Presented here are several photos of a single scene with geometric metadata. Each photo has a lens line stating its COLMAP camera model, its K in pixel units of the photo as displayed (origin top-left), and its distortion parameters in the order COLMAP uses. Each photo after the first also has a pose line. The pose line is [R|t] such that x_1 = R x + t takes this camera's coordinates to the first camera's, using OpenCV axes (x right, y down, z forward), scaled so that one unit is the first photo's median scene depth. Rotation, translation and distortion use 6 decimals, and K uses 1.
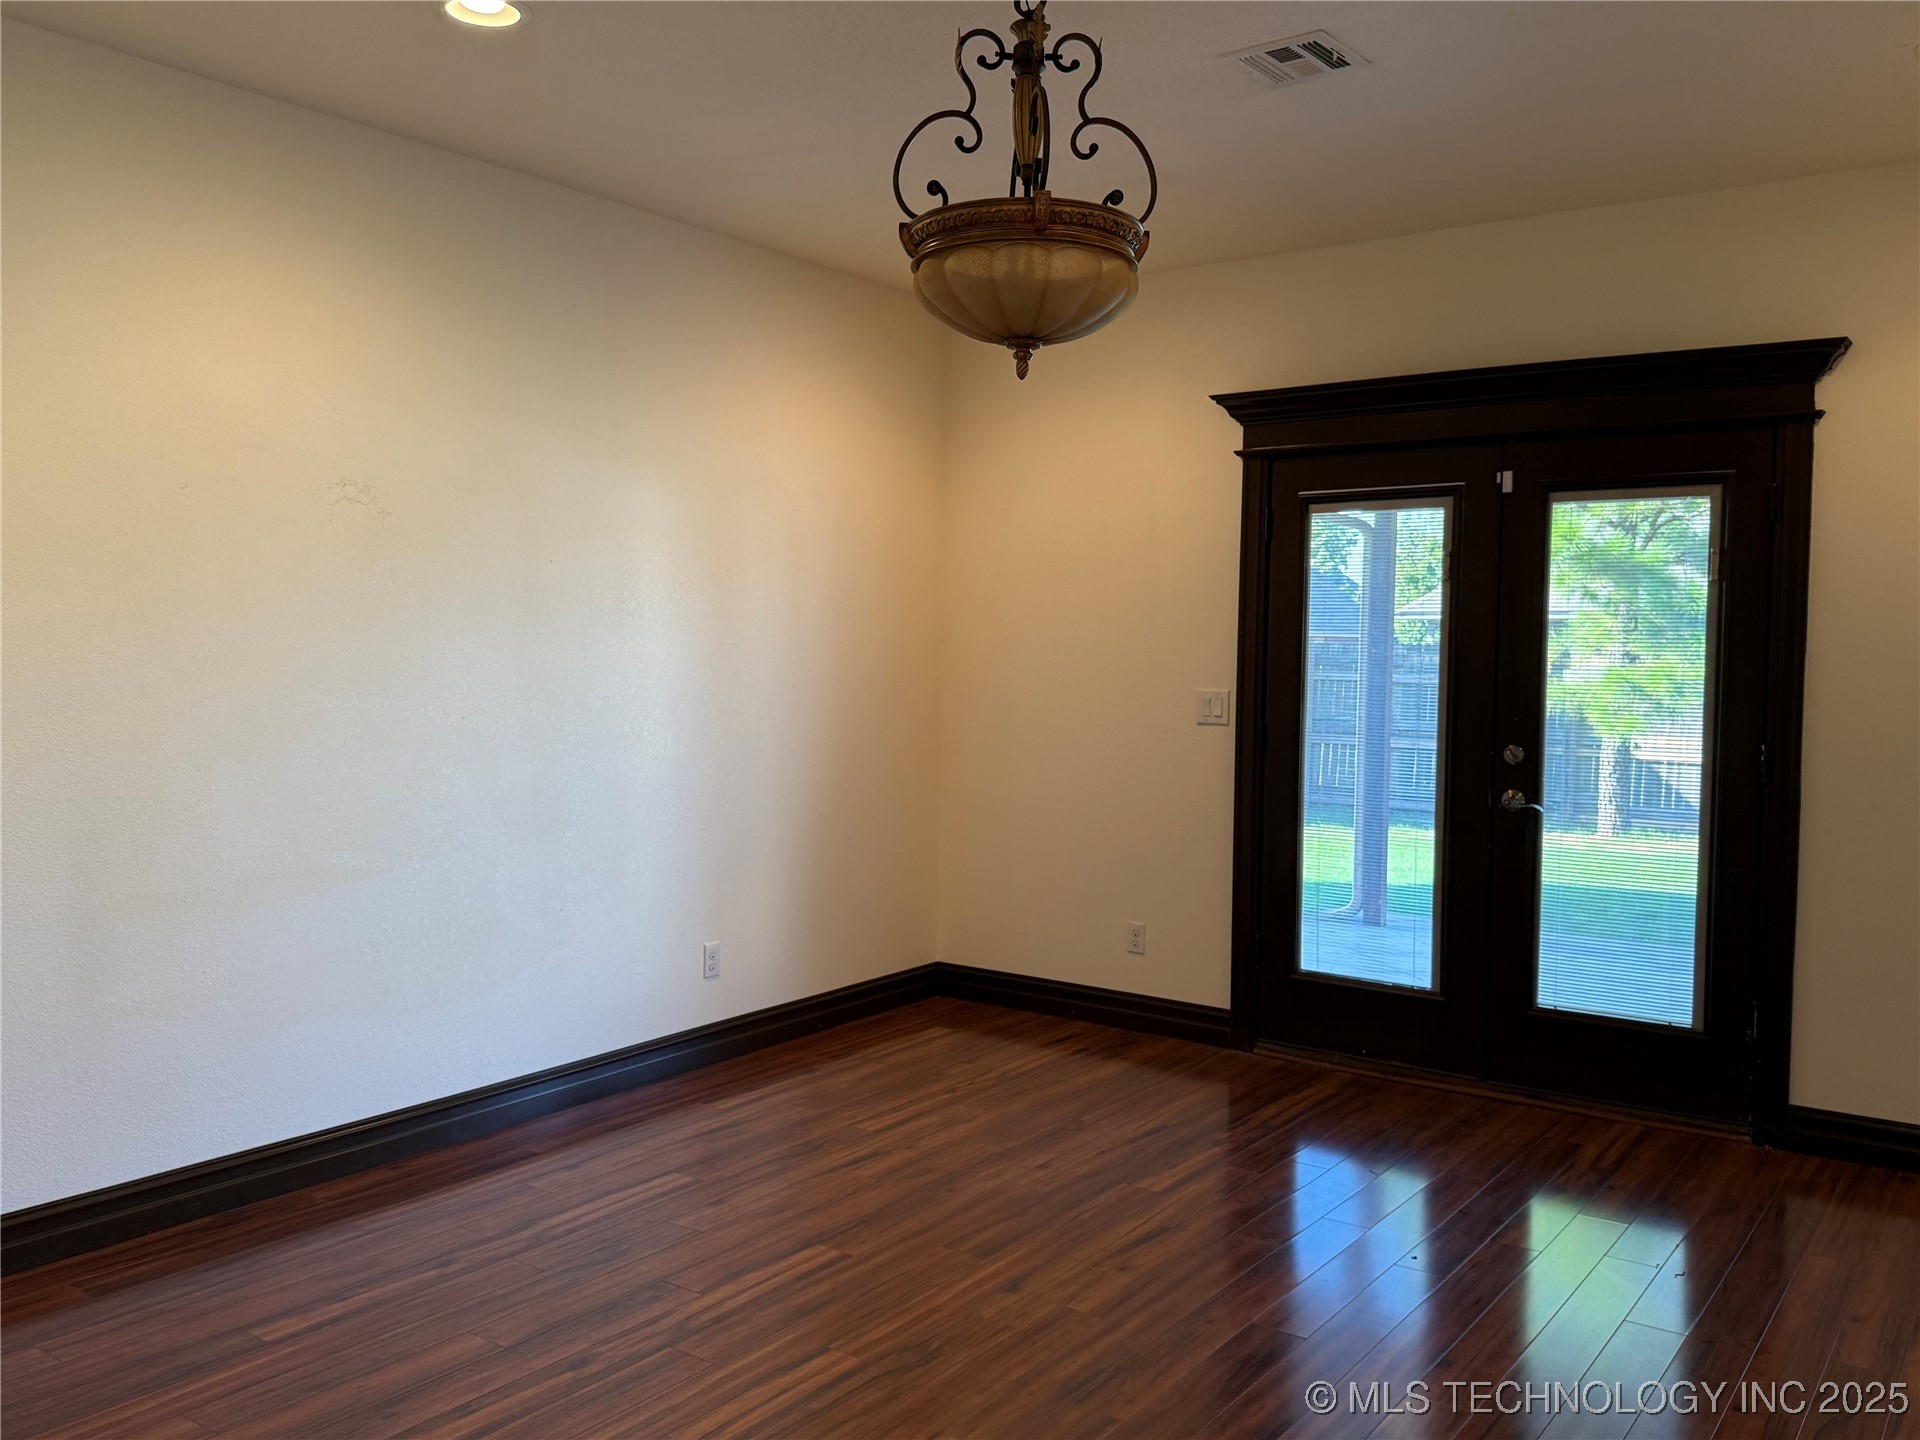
lens RADIAL K [[1566.7, 0, 960.0], [0, 1566.7, 720.0], [0, 0, 1]] dist [0.005608, 0.003636]
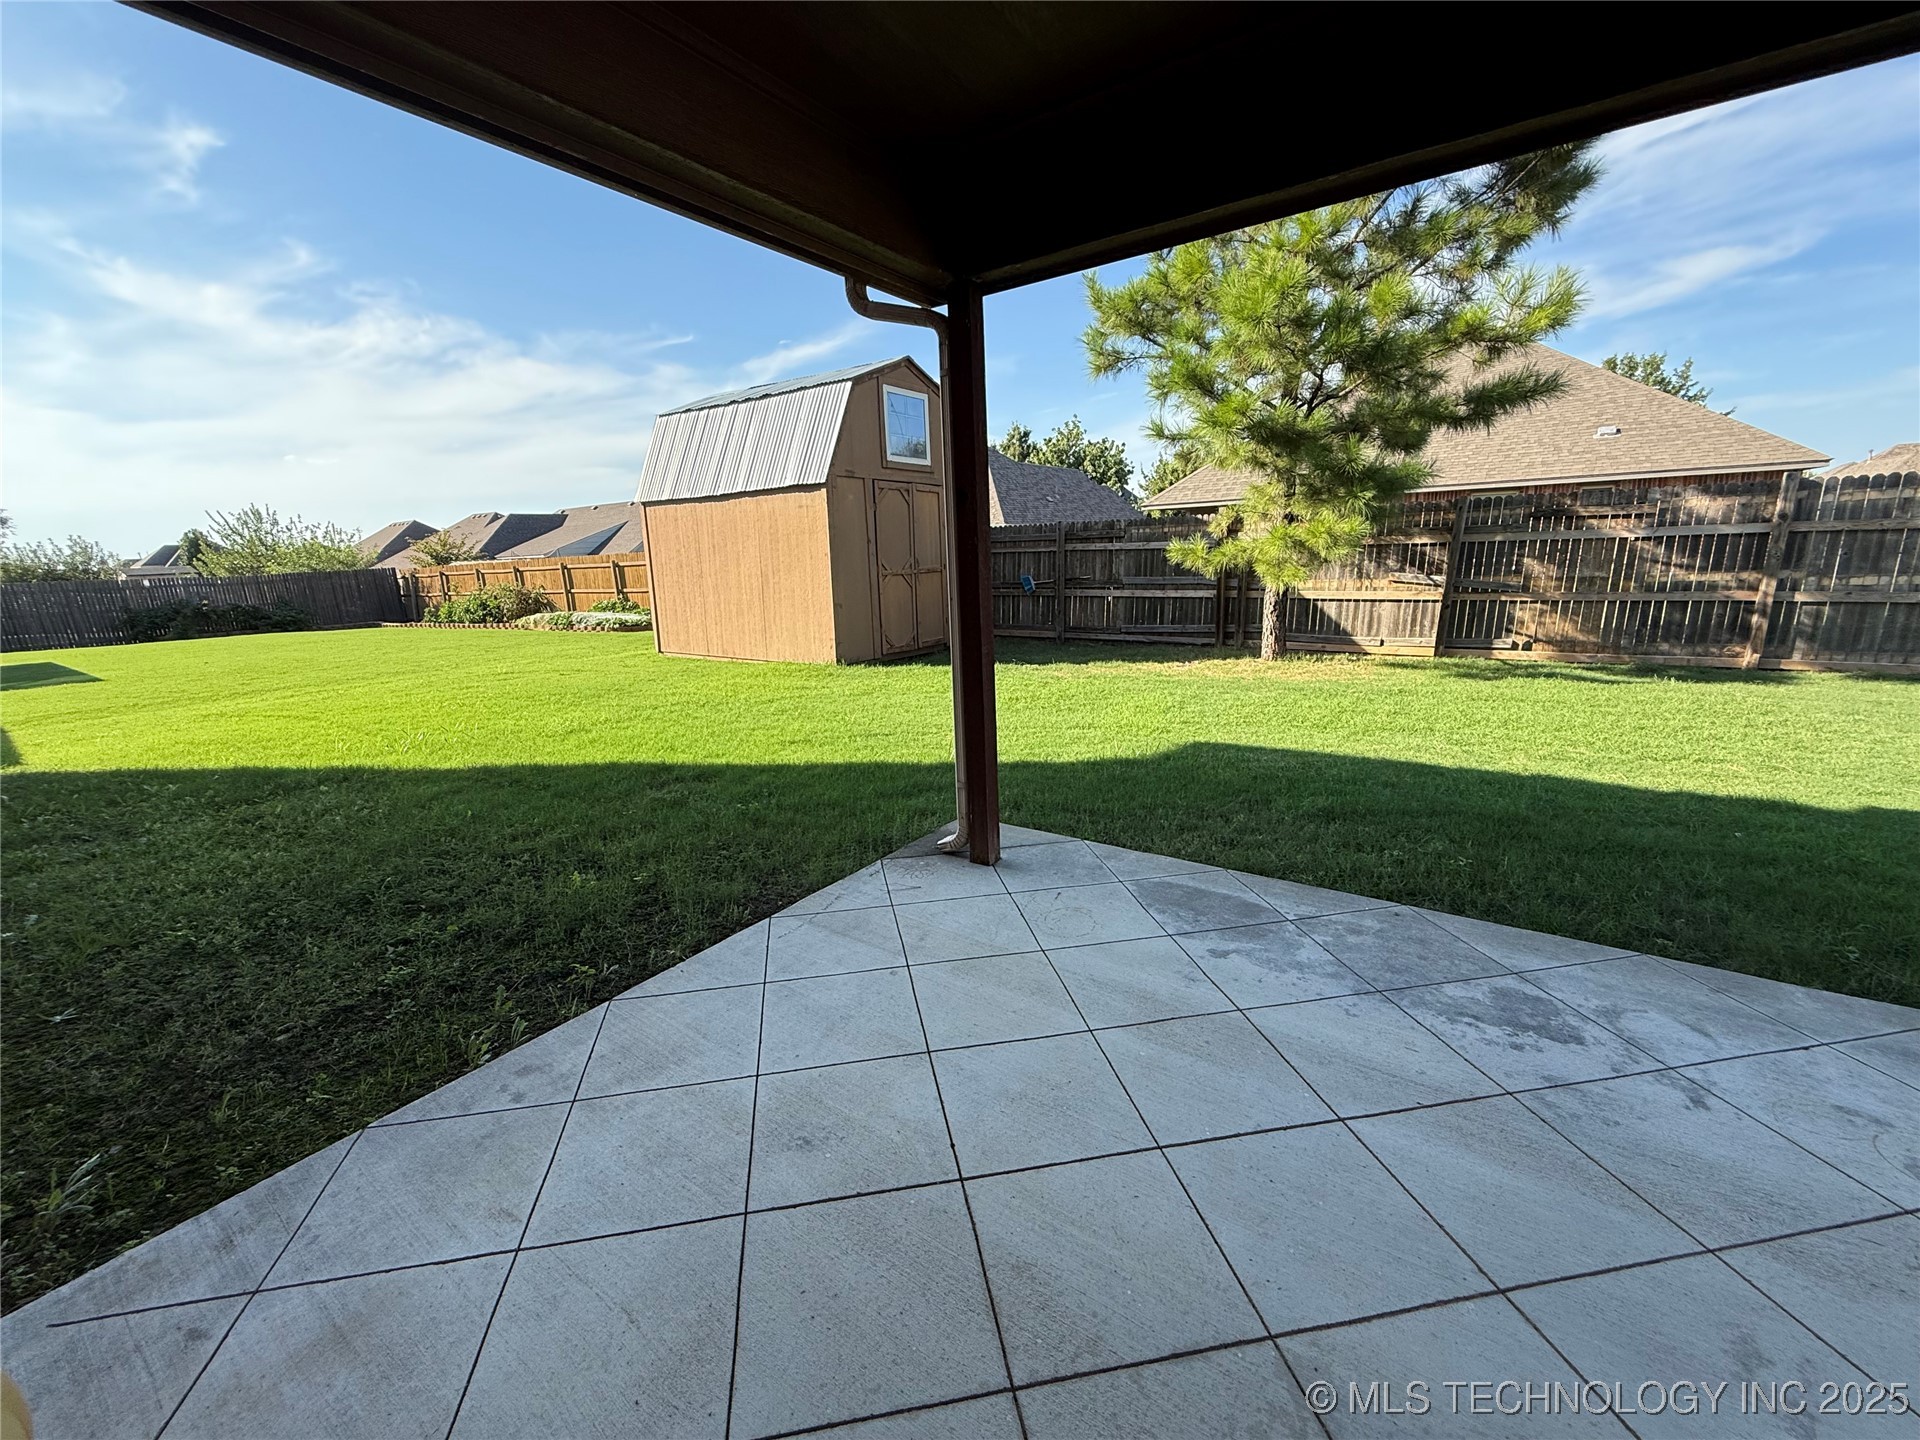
lens RADIAL K [[800.9, 0, 960.0], [0, 800.9, 720.0], [0, 0, 1]] dist [-0.011490, 0.000137]
pose [[0.998098, -0.057247, 0.022873, 0.140756], [0.052459, 0.983590, 0.172623, -0.005539], [-0.032379, -0.171094, 0.984722, 0.351871]]
